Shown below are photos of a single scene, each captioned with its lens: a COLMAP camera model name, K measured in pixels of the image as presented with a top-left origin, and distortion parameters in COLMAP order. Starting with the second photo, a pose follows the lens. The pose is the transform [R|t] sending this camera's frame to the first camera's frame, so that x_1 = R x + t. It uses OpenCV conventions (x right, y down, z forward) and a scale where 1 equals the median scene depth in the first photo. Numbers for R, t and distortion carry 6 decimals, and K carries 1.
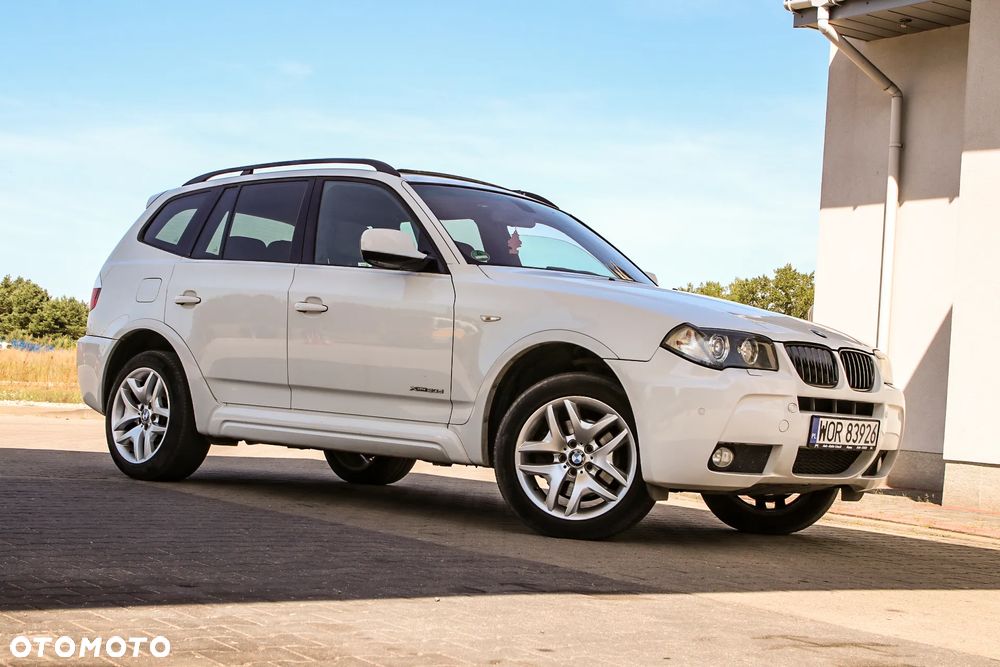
lens RADIAL K [[1684.8, 0, 500.0], [0, 1684.8, 333.5], [0, 0, 1]] dist [-0.000737, 0.126540]
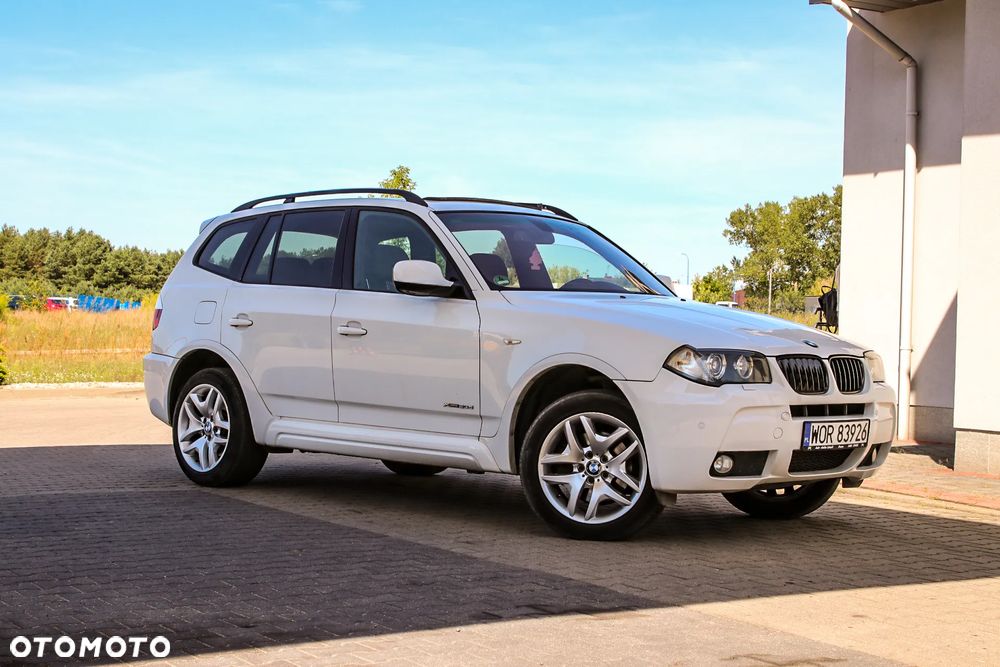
lens RADIAL K [[1684.8, 0, 500.0], [0, 1684.8, 333.5], [0, 0, 1]] dist [-0.000737, 0.126540]
pose [[0.998337, -0.043581, -0.037747, 0.028460], [0.045120, 0.998144, 0.040907, -0.060092], [0.035894, -0.042543, 0.998450, -0.104292]]
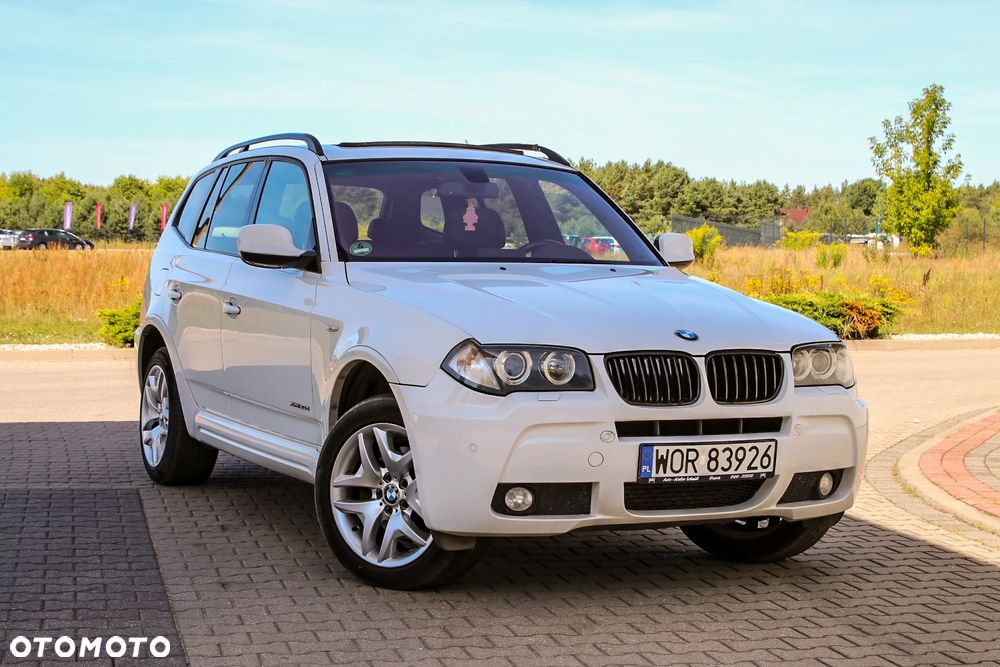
lens RADIAL K [[1807.2, 0, 500.0], [0, 1807.2, 333.5], [0, 0, 1]] dist [0.021093, 0.019770]
pose [[0.929192, -0.033048, -0.368116, 0.420575], [0.058642, 0.996560, 0.058556, -0.056073], [0.364915, -0.075997, 0.927934, 0.163551]]
